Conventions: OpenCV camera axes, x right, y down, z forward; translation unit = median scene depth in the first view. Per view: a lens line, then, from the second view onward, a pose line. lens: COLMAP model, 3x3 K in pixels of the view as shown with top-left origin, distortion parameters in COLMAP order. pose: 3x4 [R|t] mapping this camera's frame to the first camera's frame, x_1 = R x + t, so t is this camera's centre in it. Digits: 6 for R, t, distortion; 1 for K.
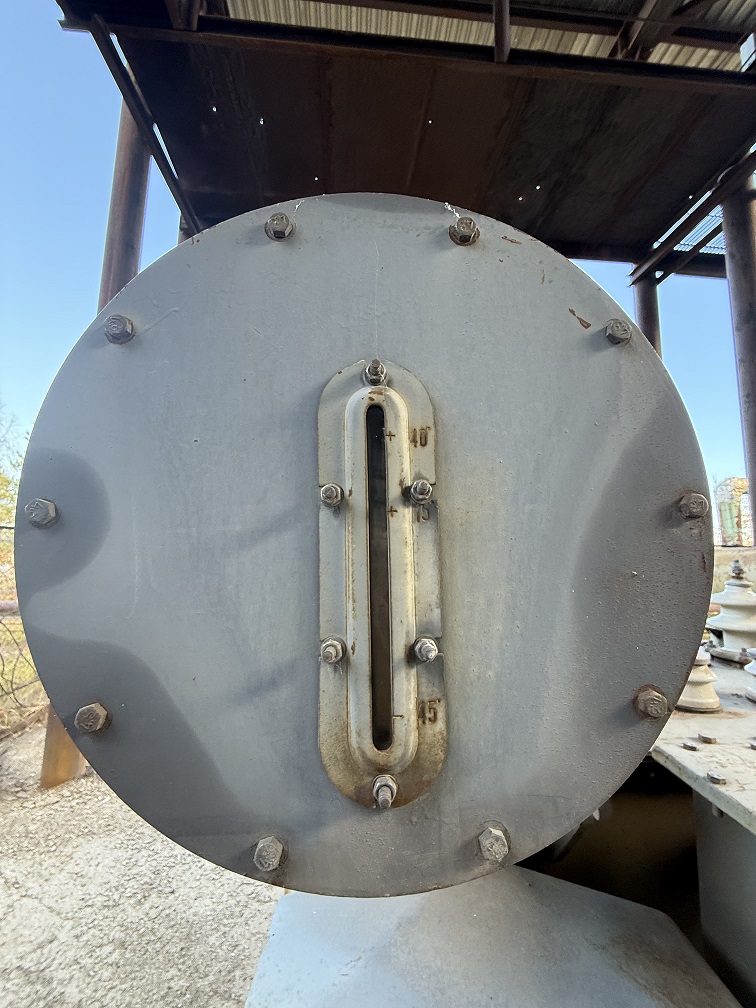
lens RADIAL K [[404.6, 0, 378.4], [0, 404.6, 501.1], [0, 0, 1]] dist [-0.000344, 0.000187]
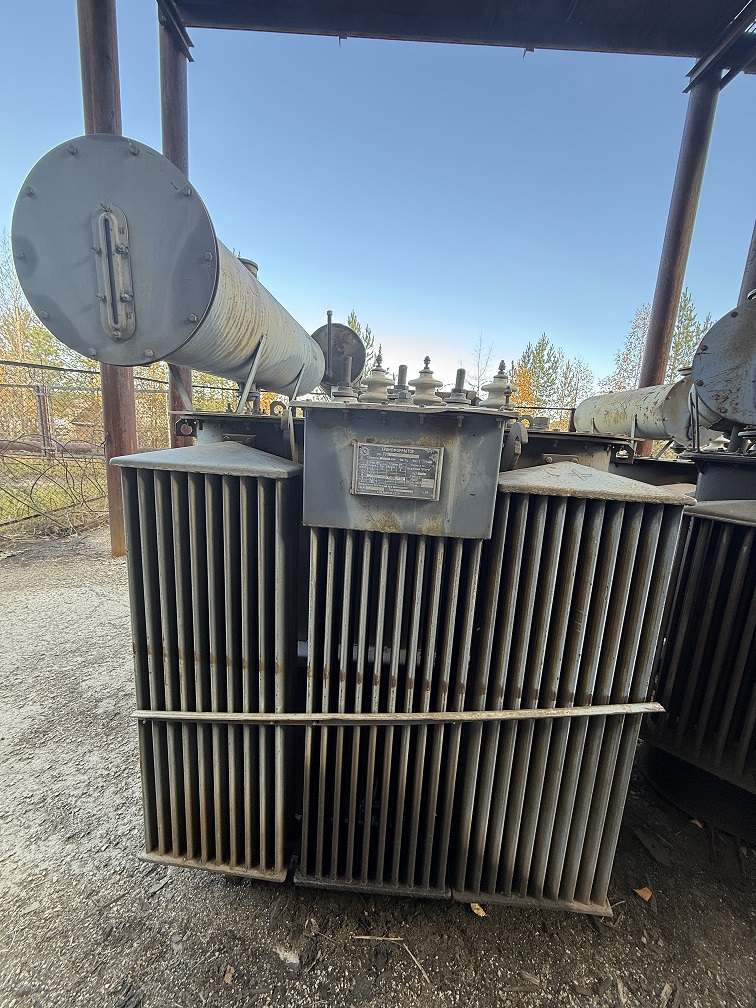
lens RADIAL K [[404.6, 0, 379.8], [0, 404.6, 503.0], [0, 0, 1]] dist [-0.000344, 0.000187]
pose [[0.995057, 0.060508, -0.078740, 2.605929], [-0.033125, 0.949753, 0.311241, 0.856376], [0.093617, -0.307095, 0.947063, -2.611640]]
